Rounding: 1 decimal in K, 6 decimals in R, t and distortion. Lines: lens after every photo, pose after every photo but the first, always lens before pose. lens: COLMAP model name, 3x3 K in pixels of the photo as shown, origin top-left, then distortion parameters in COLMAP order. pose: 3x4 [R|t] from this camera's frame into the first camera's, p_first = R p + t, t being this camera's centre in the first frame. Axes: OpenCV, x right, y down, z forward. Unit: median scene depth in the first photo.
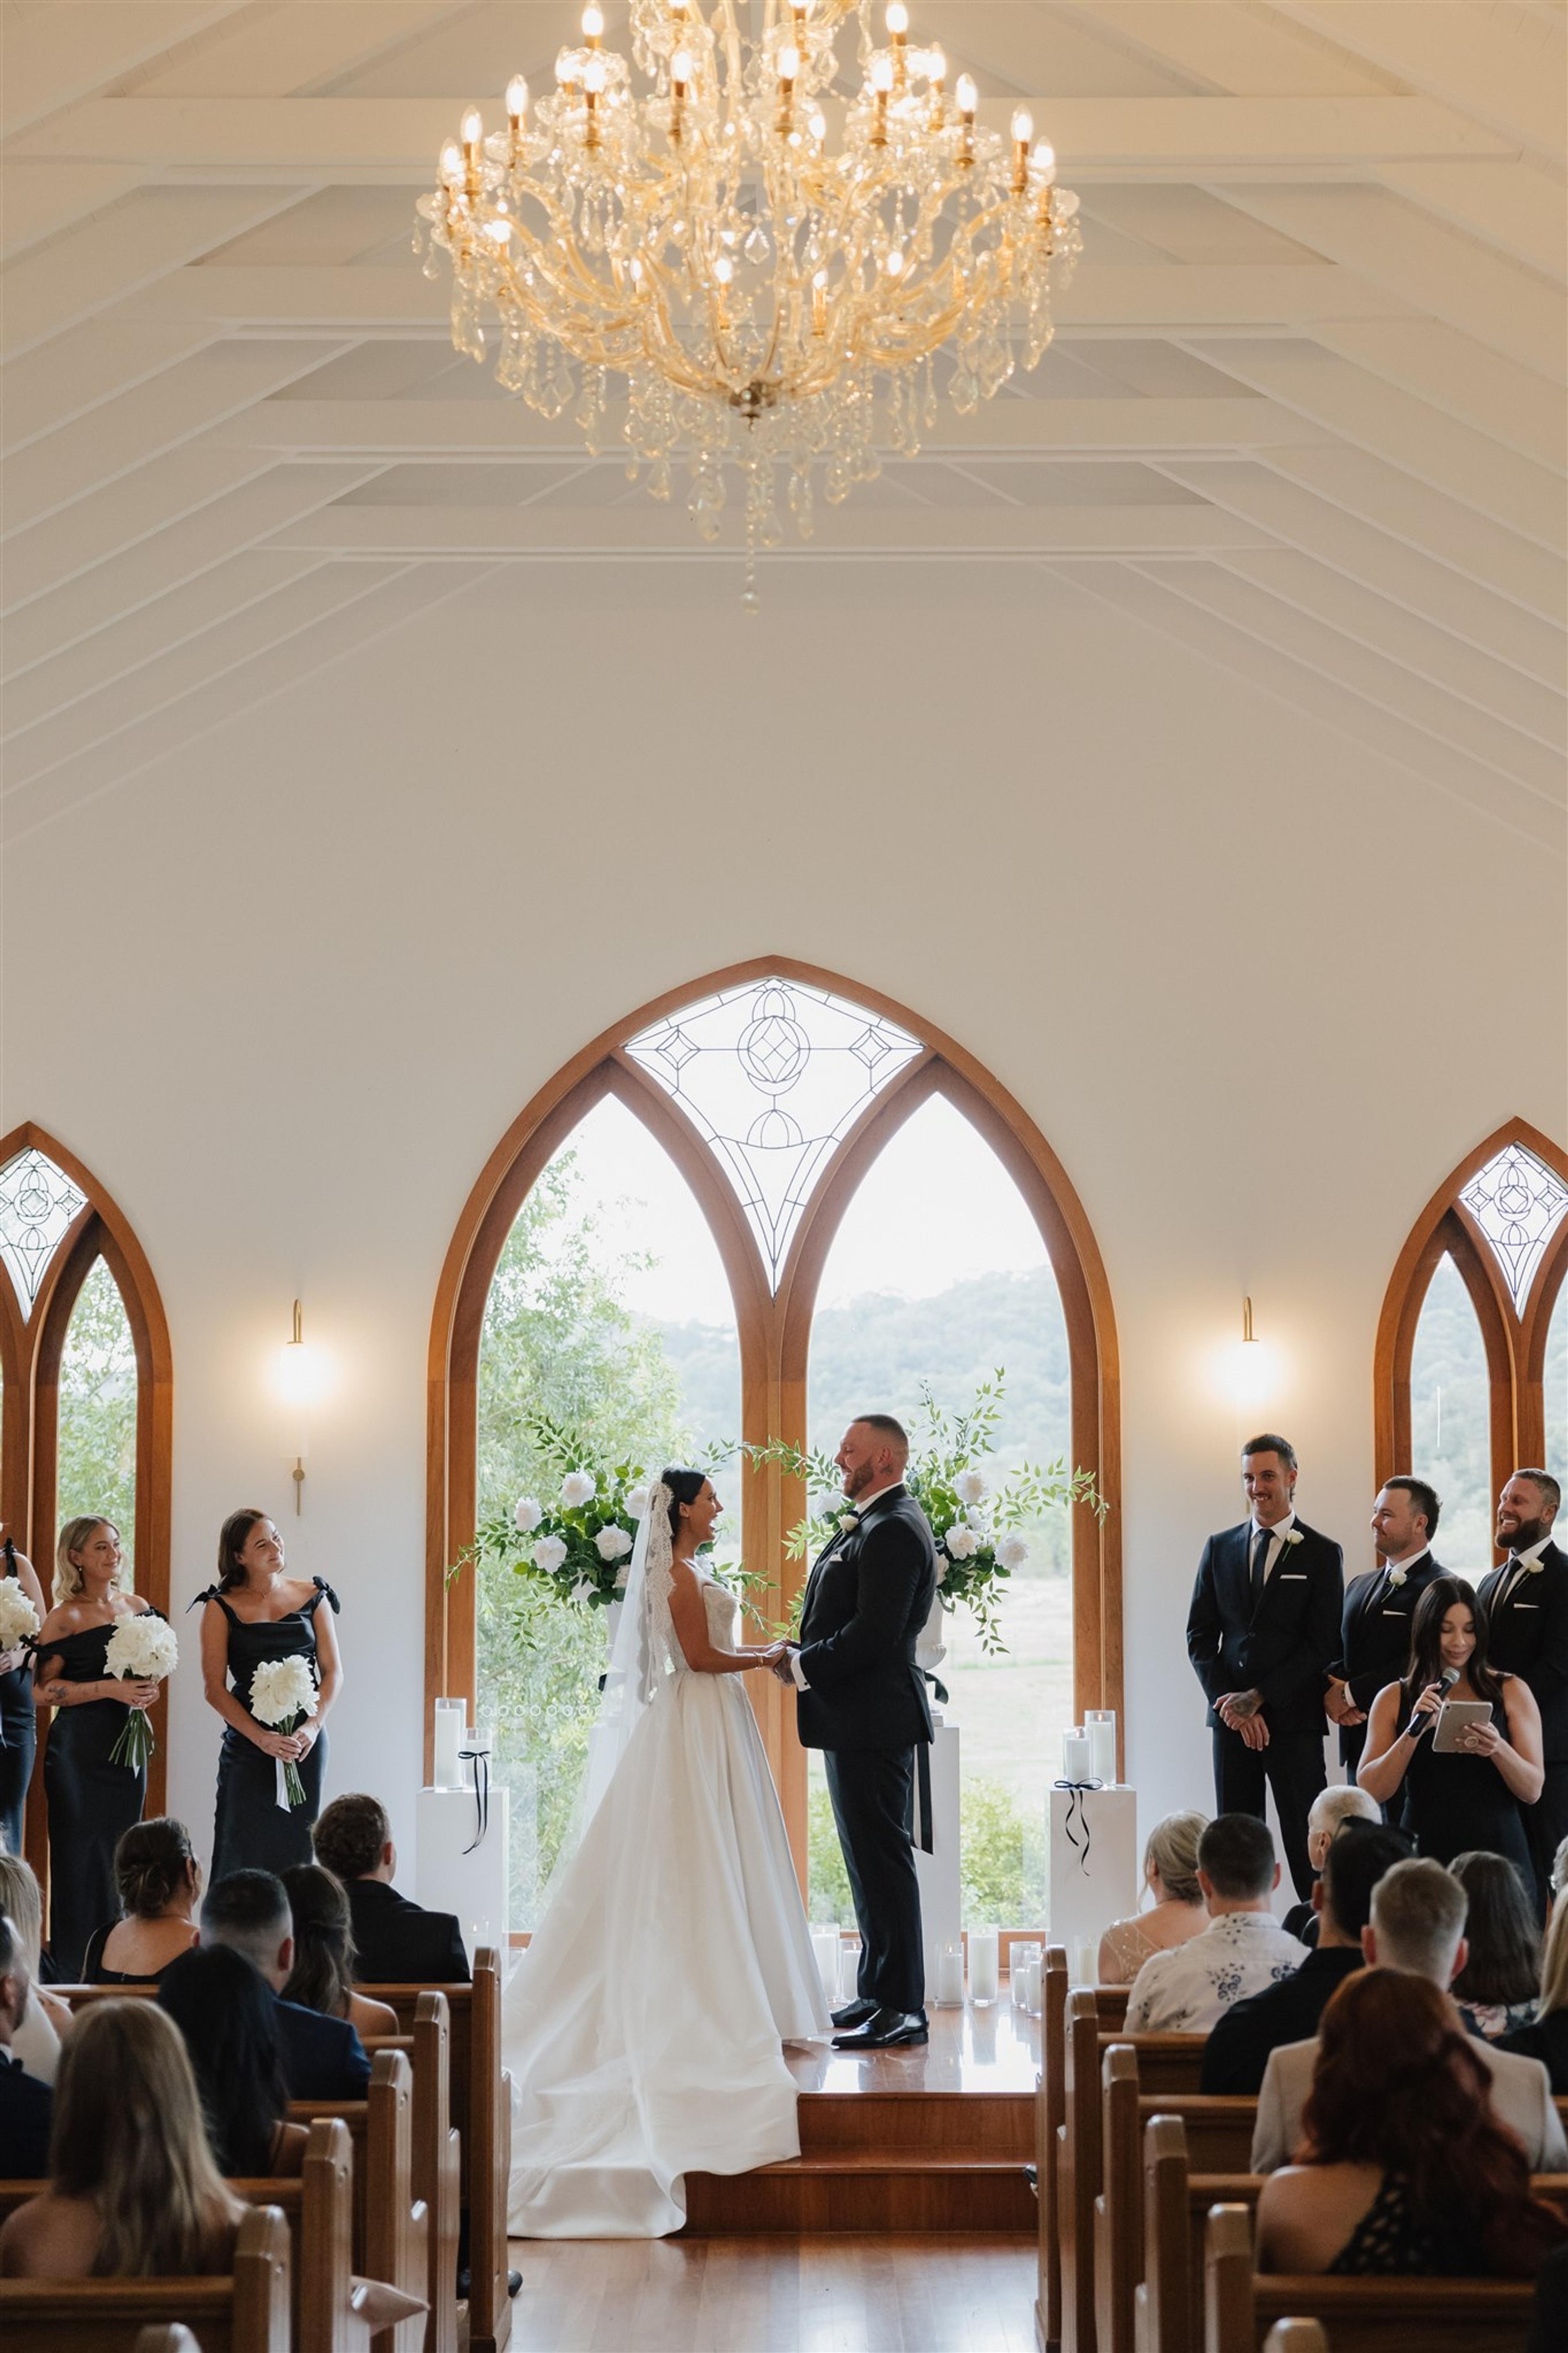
lens RADIAL K [[4205.0, 0, 775.1], [0, 4205.0, 1056.7], [0, 0, 1]] dist [-0.028908, 0.000000]
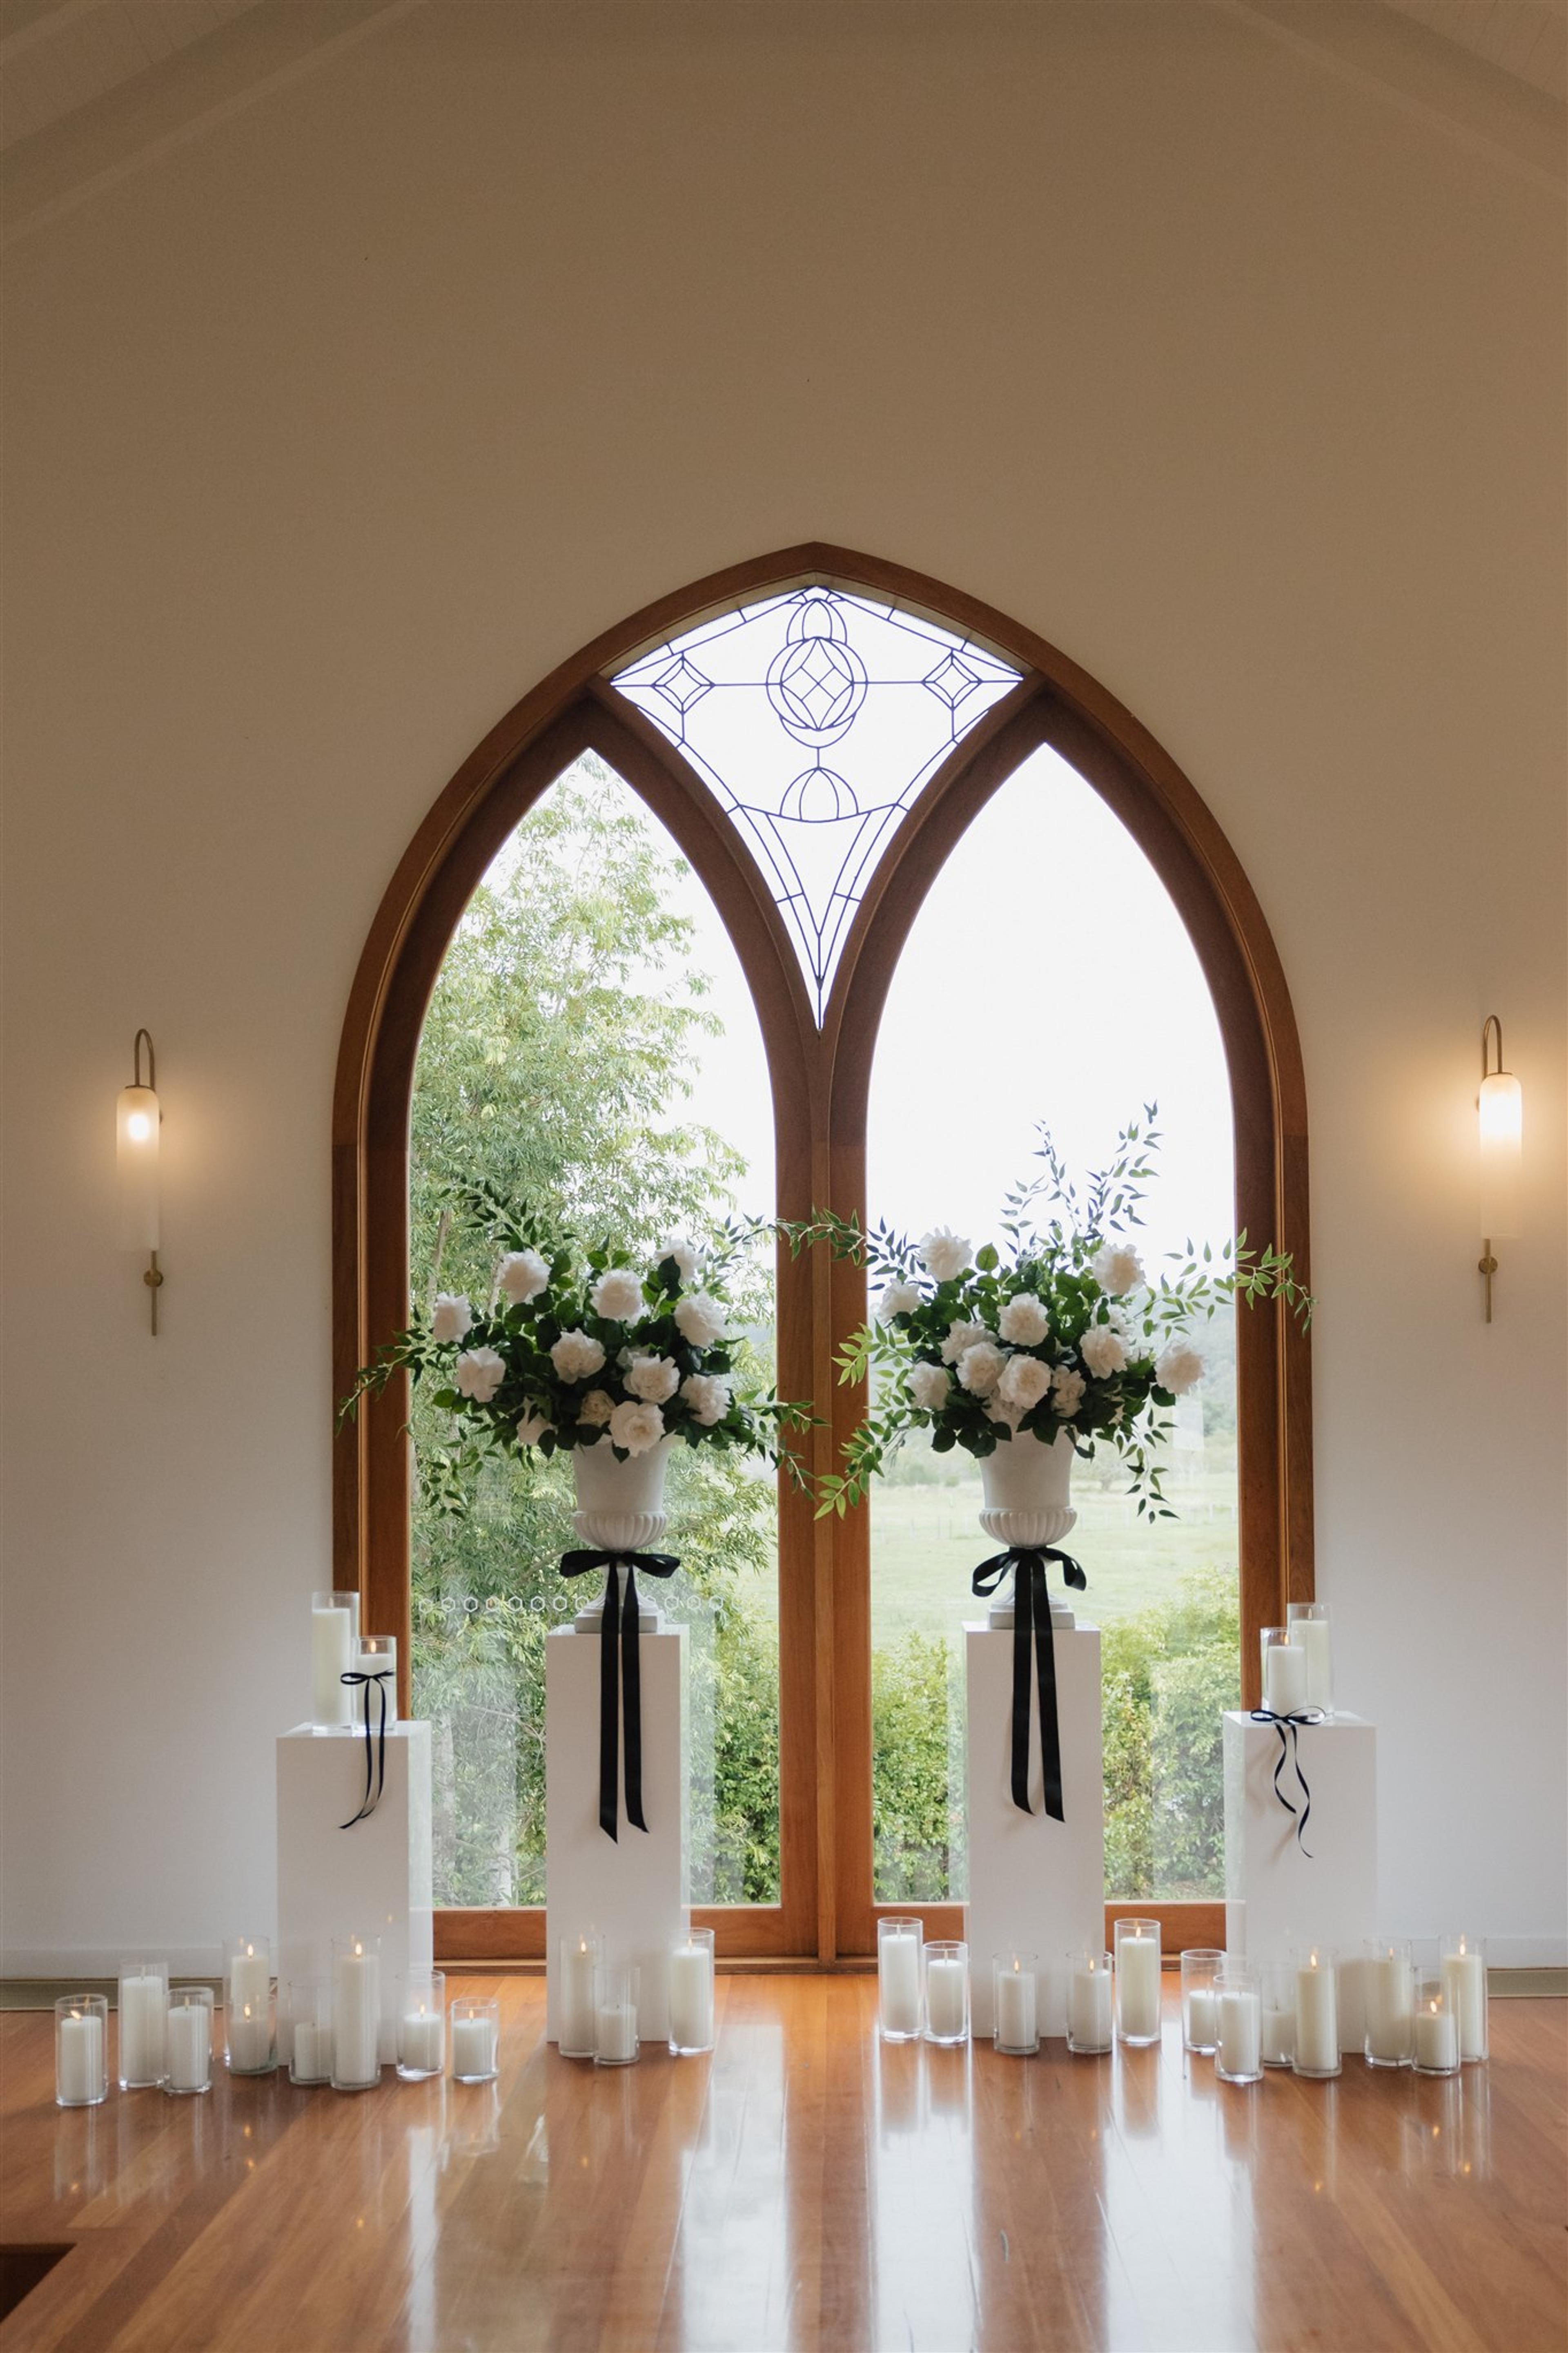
lens RADIAL K [[3051.9, 0, 811.6], [0, 3051.9, 1292.0], [0, 0, 1]] dist [-0.017808, 0.000000]
pose [[0.999954, -0.007004, -0.006486, 0.001512], [0.007401, 0.997958, 0.063445, 0.073207], [0.006029, -0.063490, 0.997964, 0.507844]]
